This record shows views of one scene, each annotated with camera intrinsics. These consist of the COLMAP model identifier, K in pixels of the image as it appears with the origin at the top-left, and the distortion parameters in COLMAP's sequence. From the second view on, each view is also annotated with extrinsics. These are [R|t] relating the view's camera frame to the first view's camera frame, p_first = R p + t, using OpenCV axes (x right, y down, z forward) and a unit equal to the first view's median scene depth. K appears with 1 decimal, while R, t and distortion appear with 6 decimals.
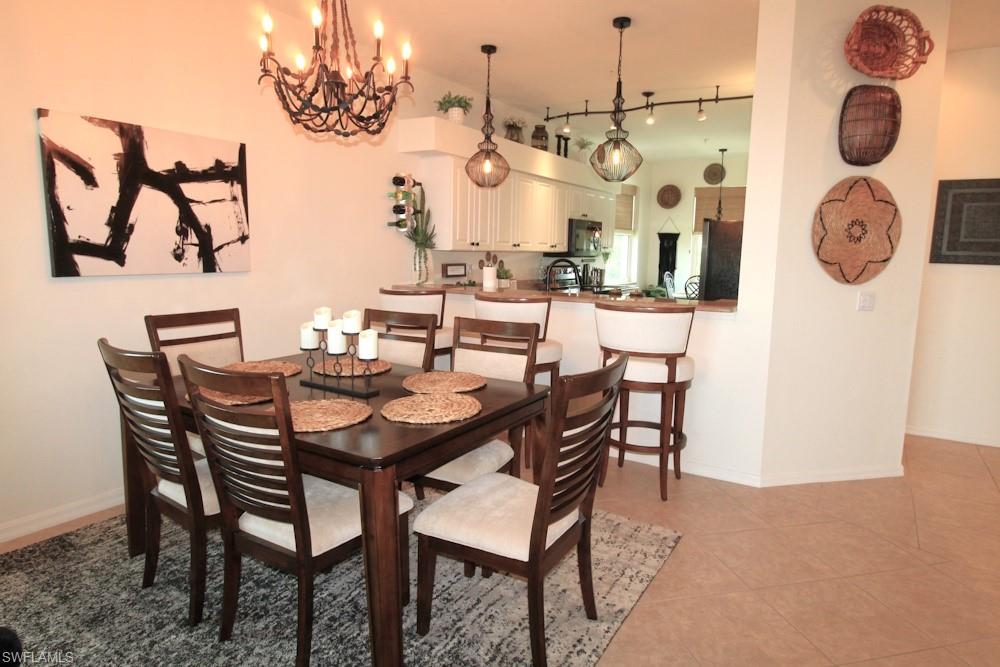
lens RADIAL K [[555.4, 0, 499.9], [0, 555.4, 333.7], [0, 0, 1]] dist [-0.023201, -0.000019]
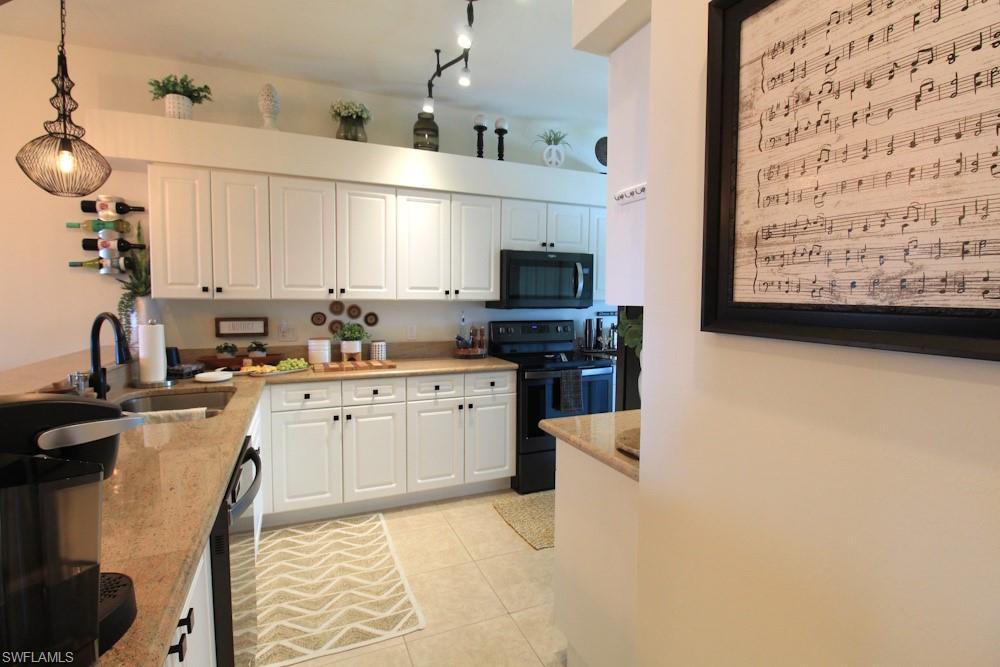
lens RADIAL K [[483.6, 0, 500.8], [0, 483.6, 334.4], [0, 0, 1]] dist [0.000014, 0.000075]
pose [[0.840201, 0.016131, -0.542035, 0.522760], [-0.068328, 0.994740, -0.076311, -0.077773], [0.537953, 0.101153, 0.836884, 0.640402]]
